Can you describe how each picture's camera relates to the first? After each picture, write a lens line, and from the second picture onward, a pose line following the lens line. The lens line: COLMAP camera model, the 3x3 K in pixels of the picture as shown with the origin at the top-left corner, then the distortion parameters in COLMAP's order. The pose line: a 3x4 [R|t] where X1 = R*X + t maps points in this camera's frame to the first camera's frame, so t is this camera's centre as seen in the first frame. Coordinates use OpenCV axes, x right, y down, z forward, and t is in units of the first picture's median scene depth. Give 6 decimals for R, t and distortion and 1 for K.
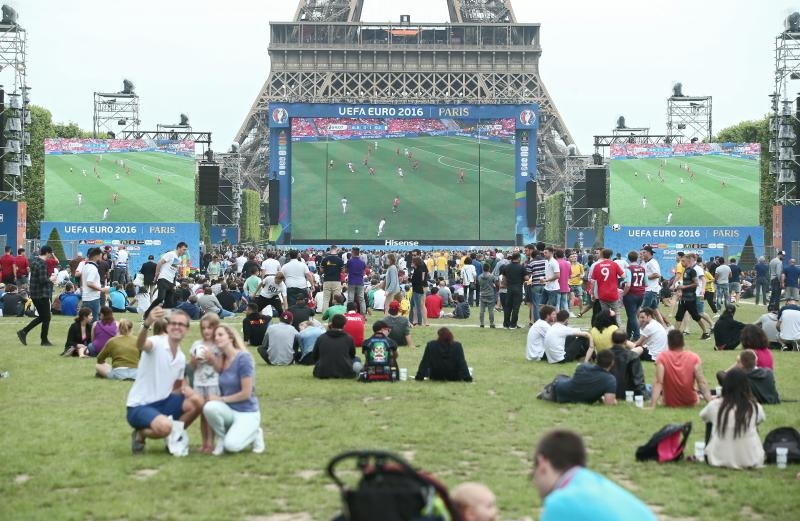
lens RADIAL K [[3564.4, 0, 400.0], [0, 3564.4, 260.5], [0, 0, 1]] dist [0.236235, 2.266318]
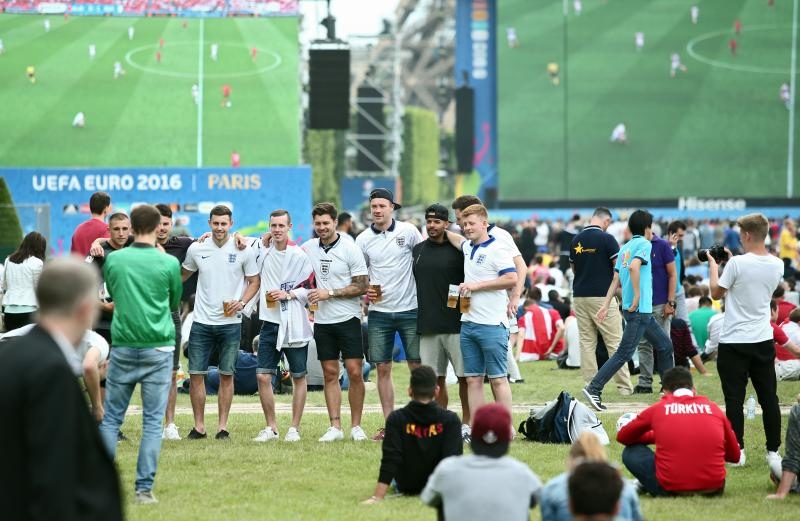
lens RADIAL K [[3564.4, 0, 400.0], [0, 3564.4, 260.5], [0, 0, 1]] dist [0.236235, 2.266318]
pose [[0.998540, -0.009702, -0.053144, -0.017122], [0.010159, 0.999914, 0.008344, -0.001582], [0.053058, -0.008871, 0.998552, 0.475243]]
